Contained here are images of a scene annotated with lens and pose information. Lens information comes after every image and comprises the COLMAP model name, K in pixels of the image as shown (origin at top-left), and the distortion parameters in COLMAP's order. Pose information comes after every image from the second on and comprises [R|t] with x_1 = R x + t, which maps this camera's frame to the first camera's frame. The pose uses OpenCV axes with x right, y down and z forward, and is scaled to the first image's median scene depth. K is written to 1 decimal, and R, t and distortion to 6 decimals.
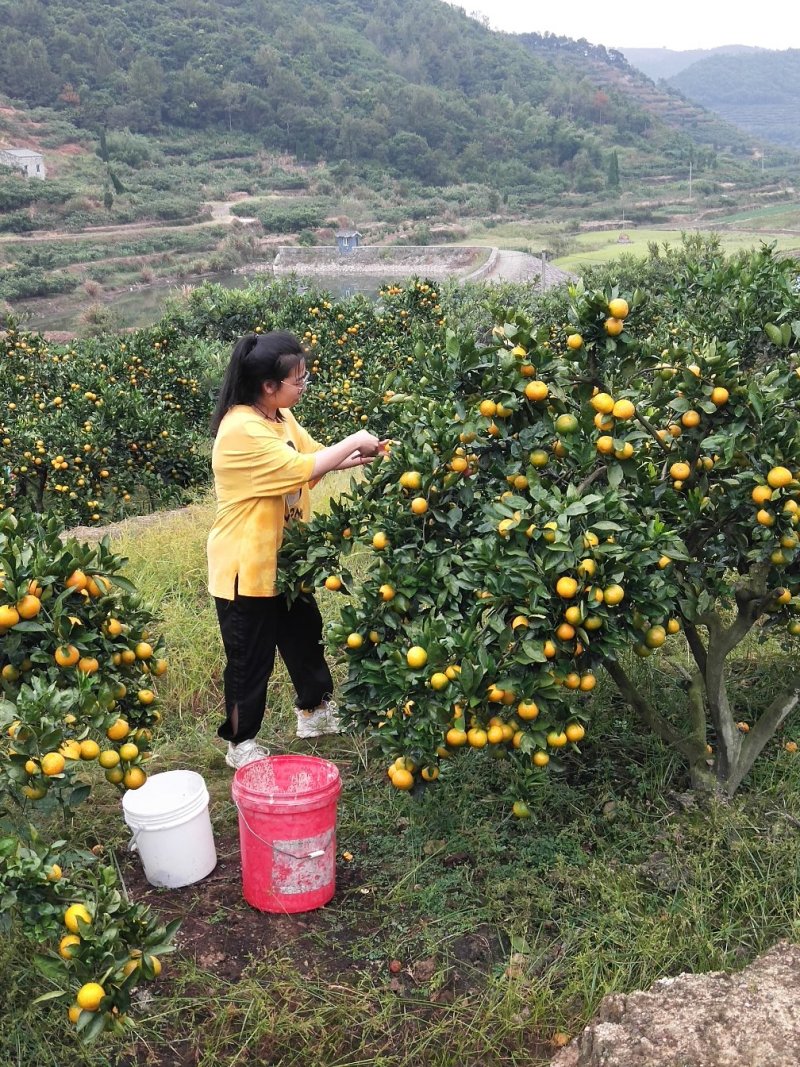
lens RADIAL K [[1504.3, 0, 400.1], [0, 1504.3, 532.7], [0, 0, 1]] dist [-0.048746, 0.000000]
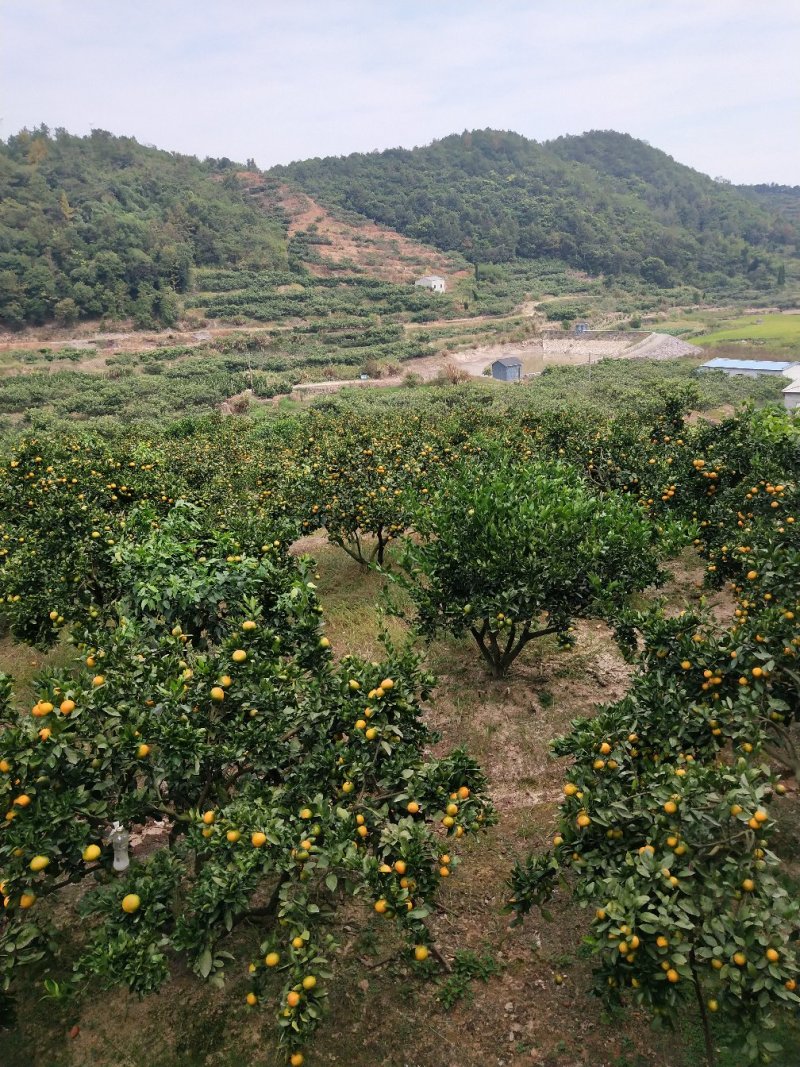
lens RADIAL K [[1504.3, 0, 400.1], [0, 1504.3, 533.6], [0, 0, 1]] dist [-0.048746, 0.000000]
pose [[0.909116, 0.068863, -0.410812, 0.493688], [-0.062594, 0.997626, 0.028711, 0.026329], [0.411814, -0.000387, 0.911268, -0.751080]]
